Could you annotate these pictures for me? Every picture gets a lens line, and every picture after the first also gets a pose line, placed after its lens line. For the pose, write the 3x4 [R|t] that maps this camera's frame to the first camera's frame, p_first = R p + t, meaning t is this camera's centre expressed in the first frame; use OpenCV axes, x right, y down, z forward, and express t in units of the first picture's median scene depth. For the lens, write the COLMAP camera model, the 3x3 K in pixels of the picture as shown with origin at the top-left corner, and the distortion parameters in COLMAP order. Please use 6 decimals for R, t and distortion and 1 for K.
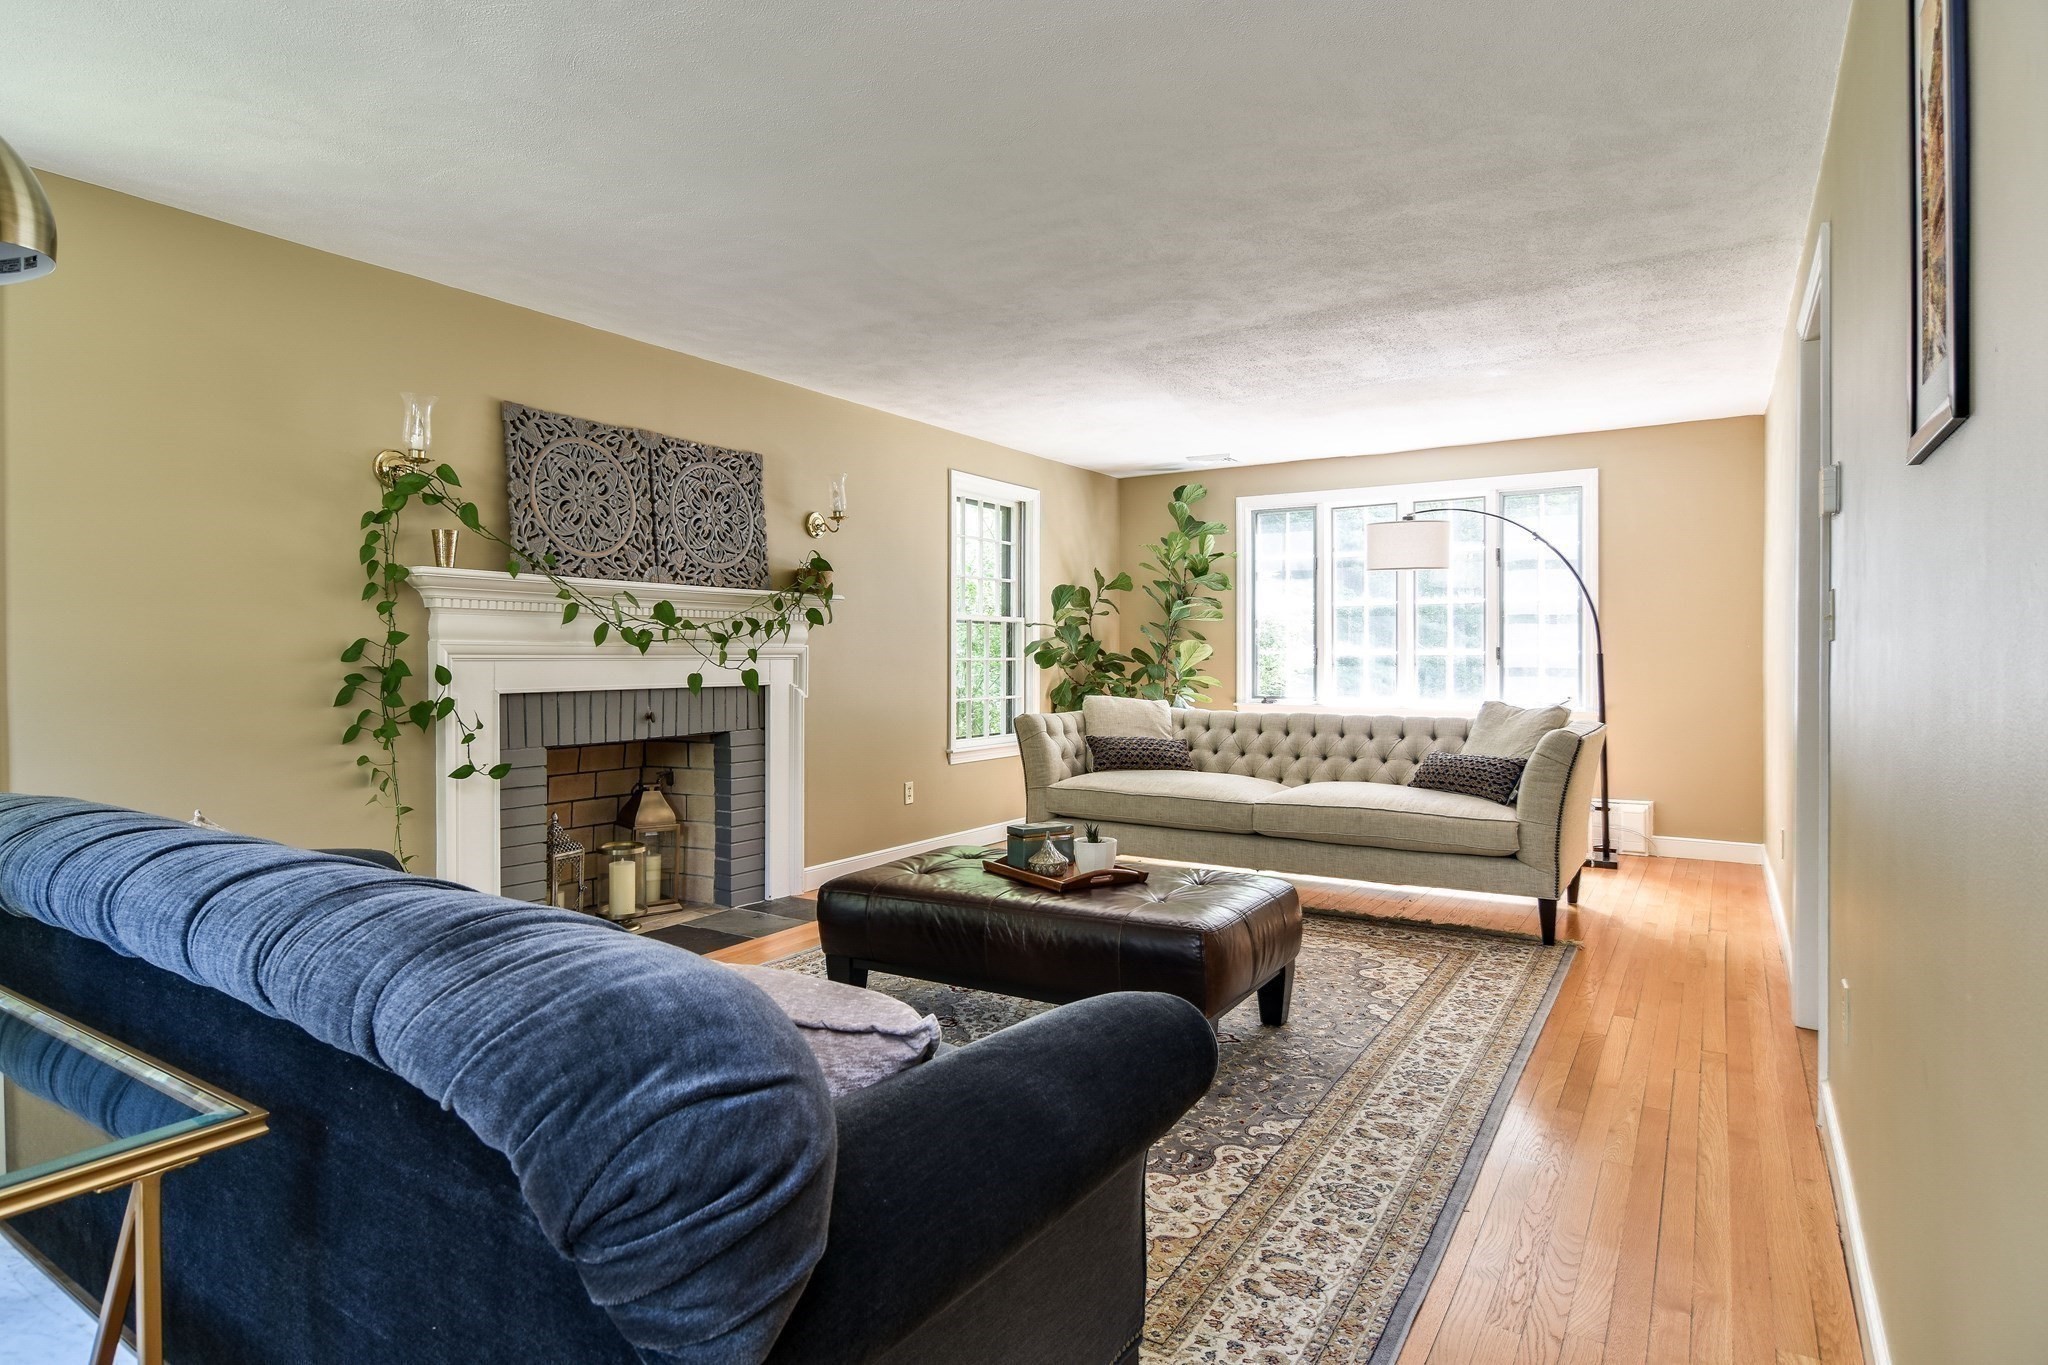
lens RADIAL K [[1105.3, 0, 1040.2], [0, 1105.3, 669.2], [0, 0, 1]] dist [0.004368, -0.008278]
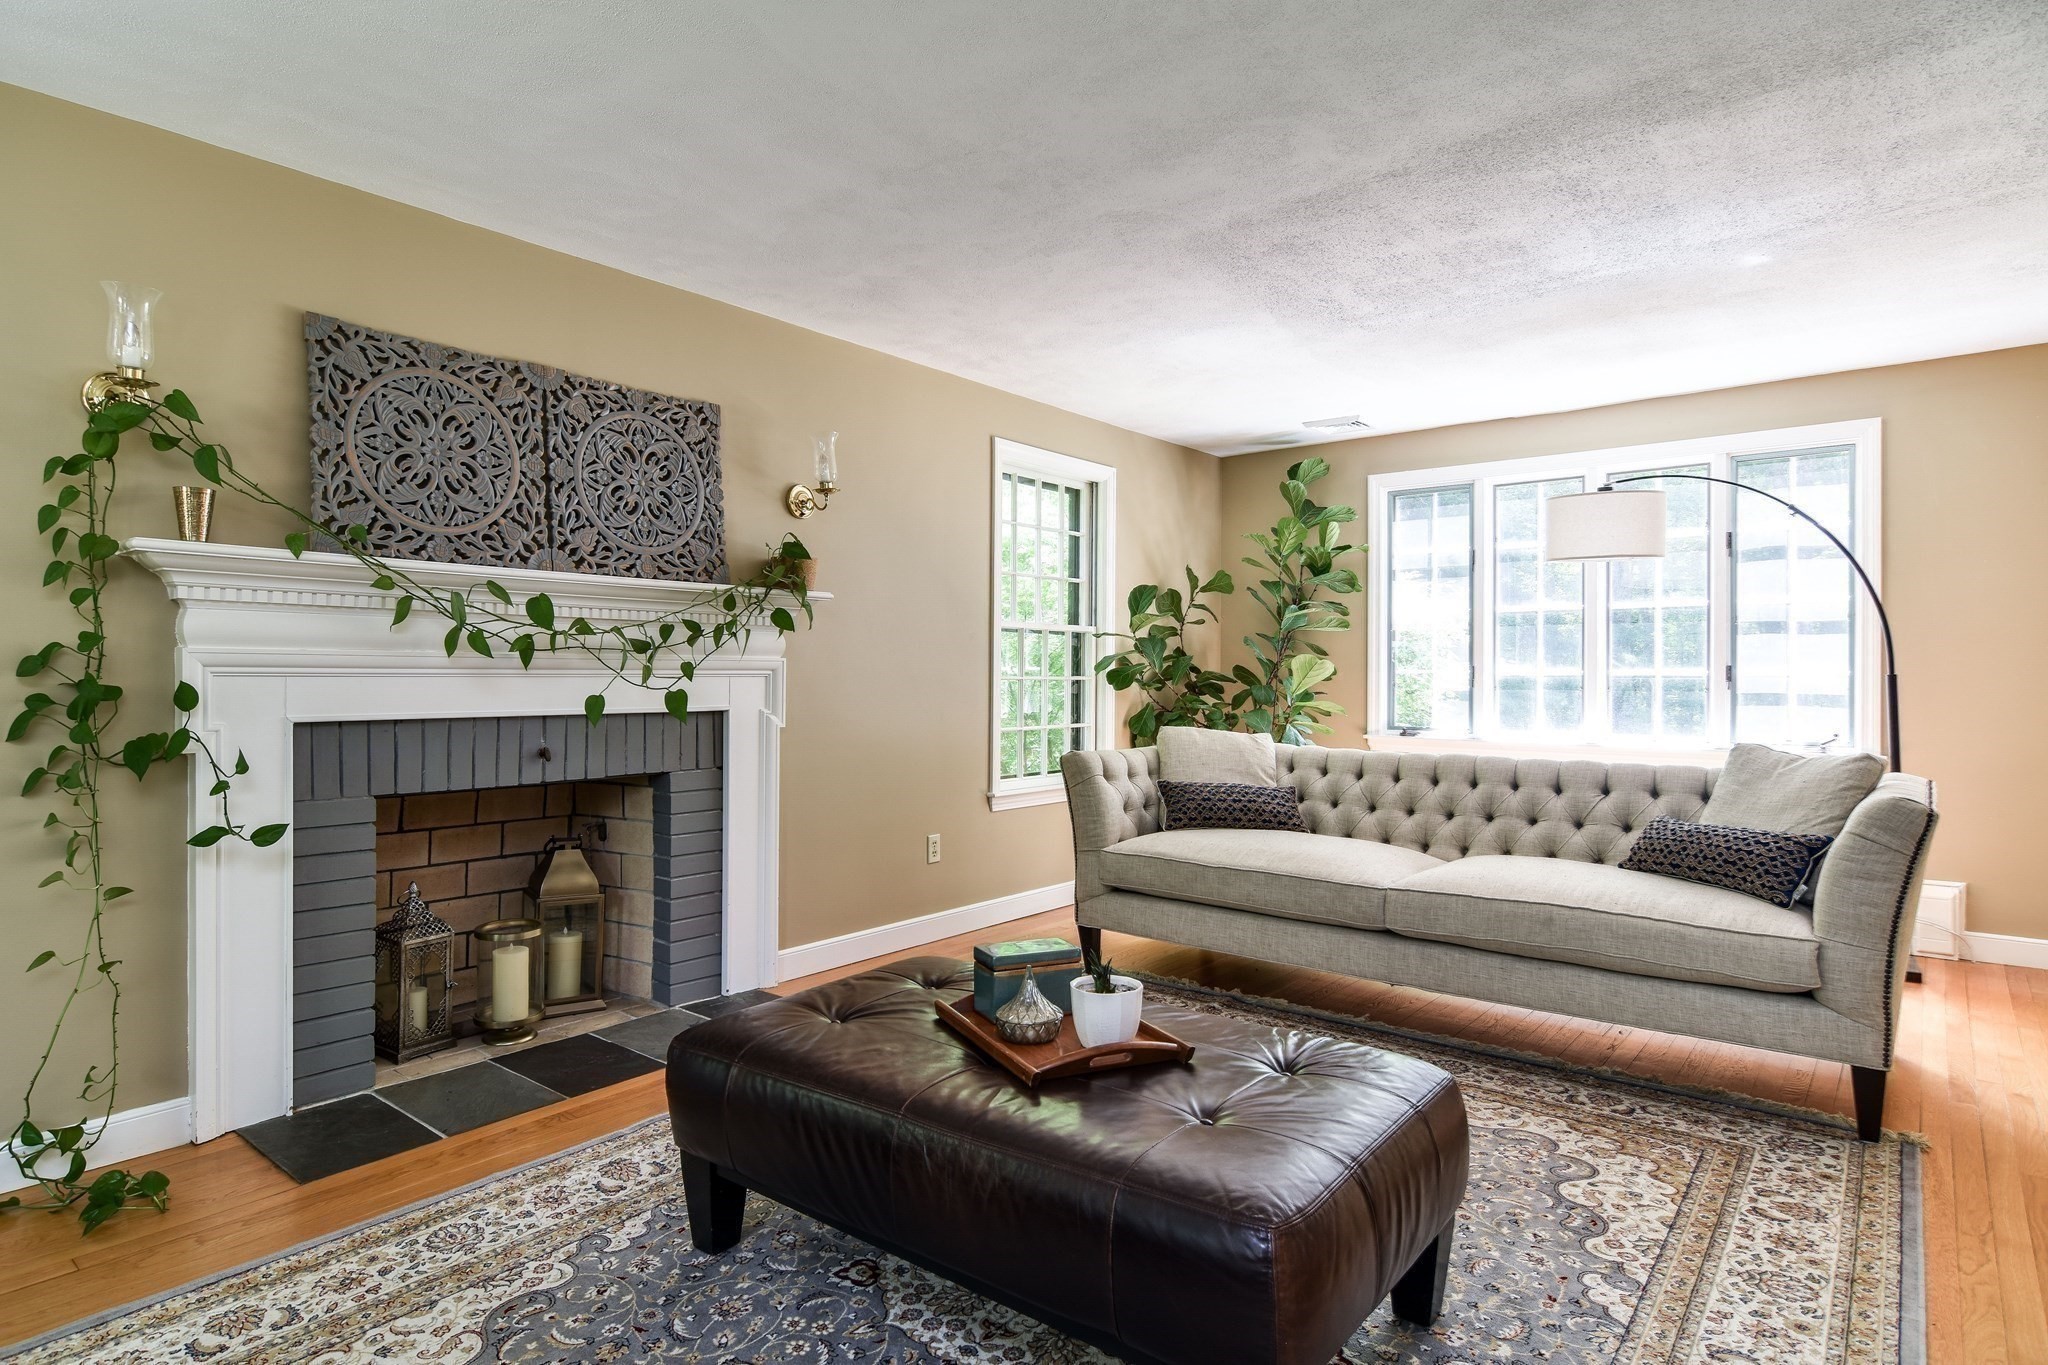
lens RADIAL K [[1105.3, 0, 1047.0], [0, 1105.3, 679.6], [0, 0, 1]] dist [0.004368, -0.008278]
pose [[0.993666, 0.005845, -0.112225, 0.066146], [-0.006673, 0.999953, -0.007000, -0.003295], [0.112179, 0.007705, 0.993658, 0.322869]]
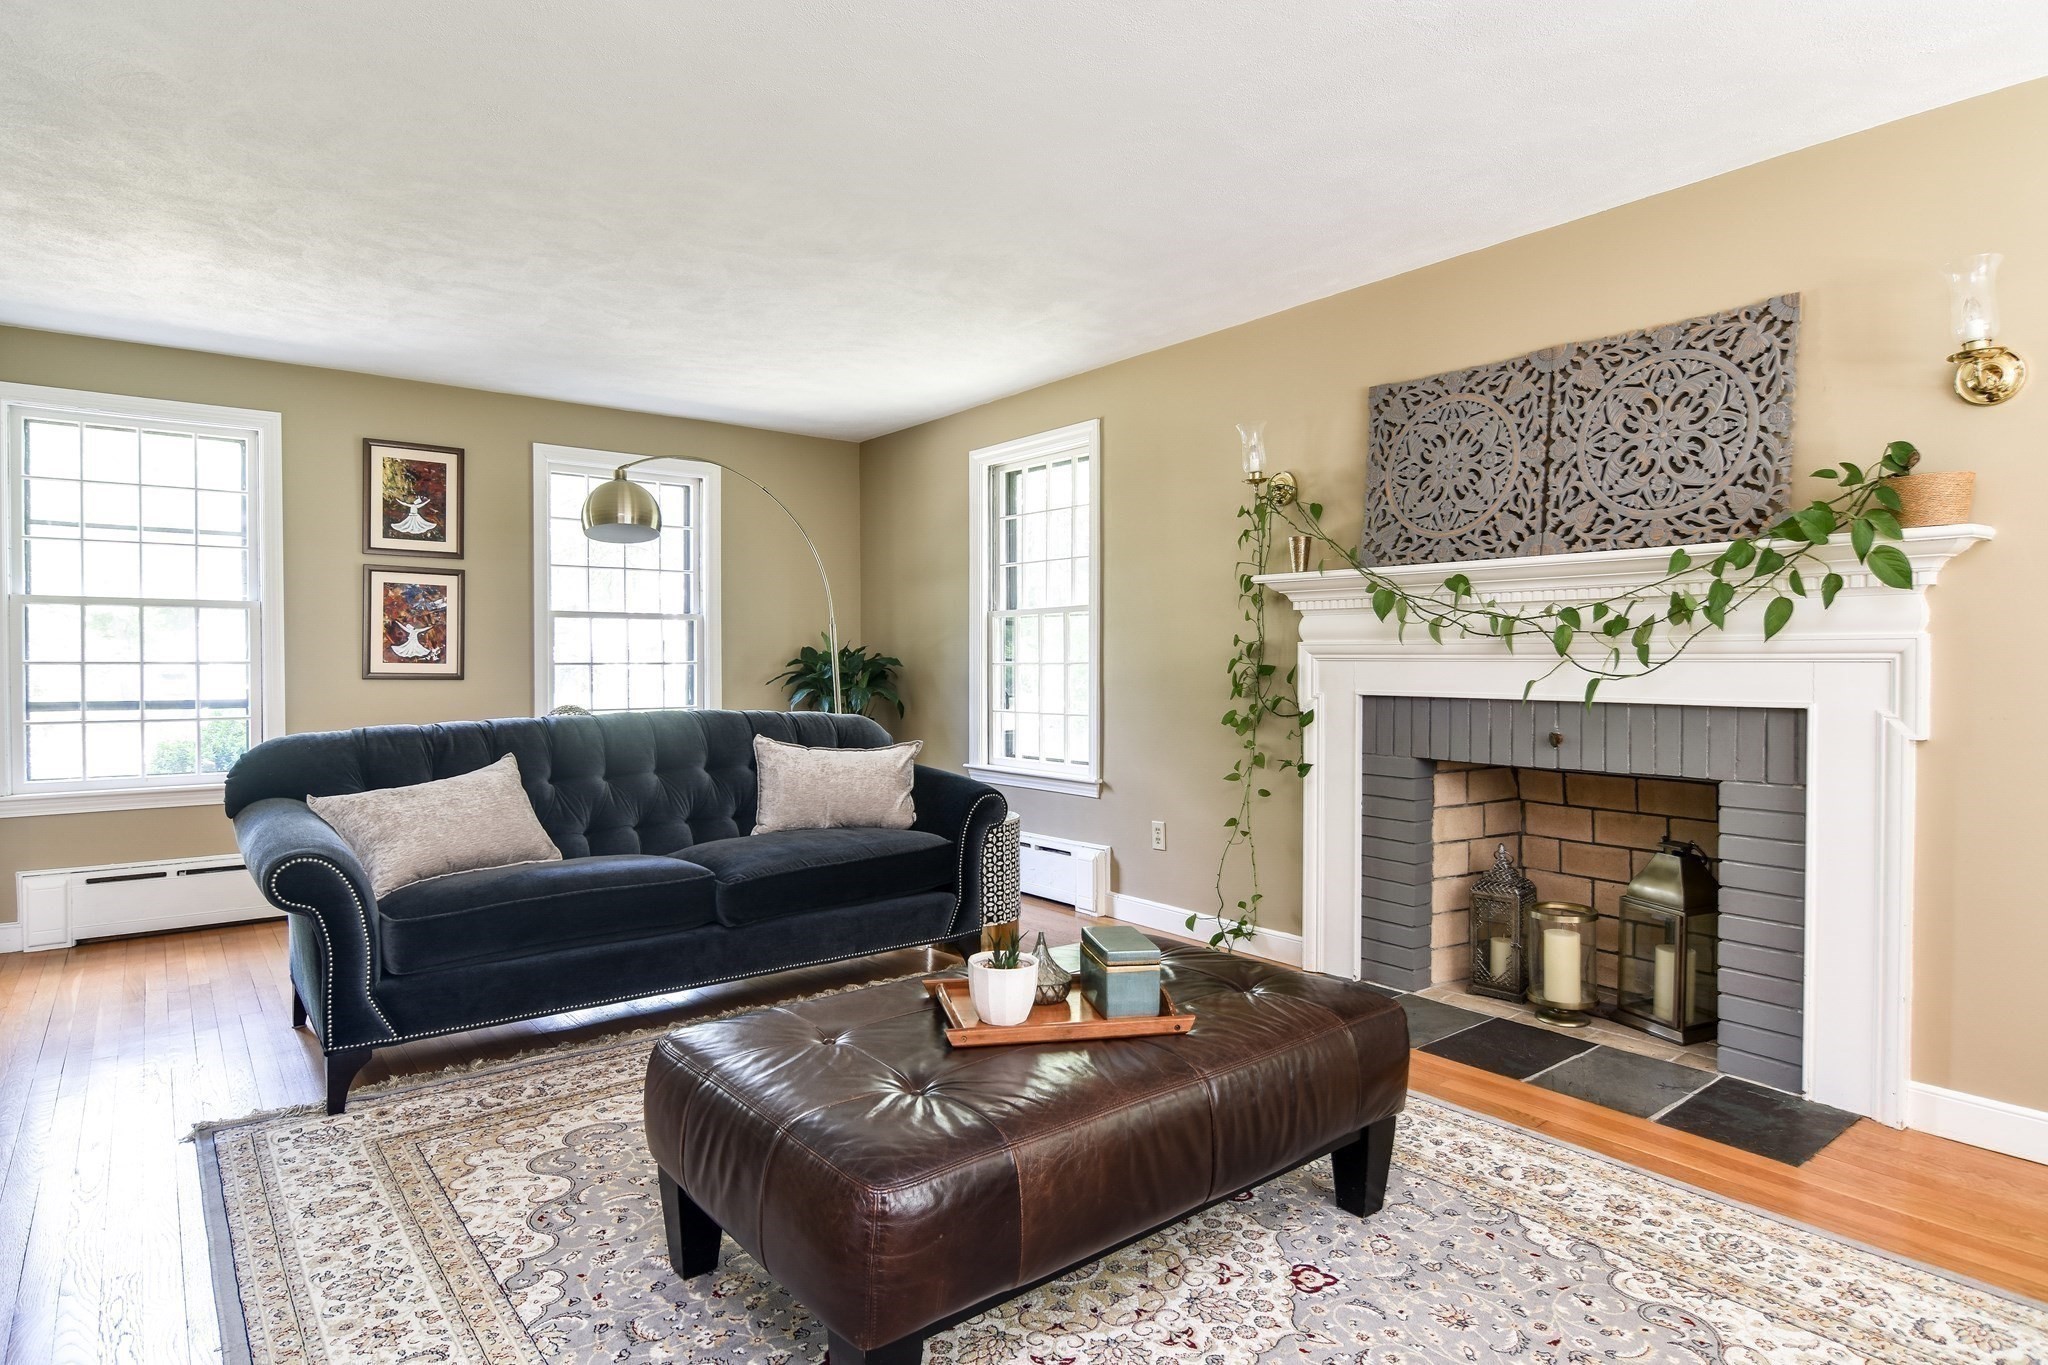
lens RADIAL K [[1105.3, 0, 1001.1], [0, 1105.3, 676.6], [0, 0, 1]] dist [0.004368, -0.008278]
pose [[-0.345504, 0.017729, -0.938250, 0.482910], [-0.008831, 0.999716, 0.022142, -0.011734], [0.938376, 0.015935, -0.345249, 0.960605]]
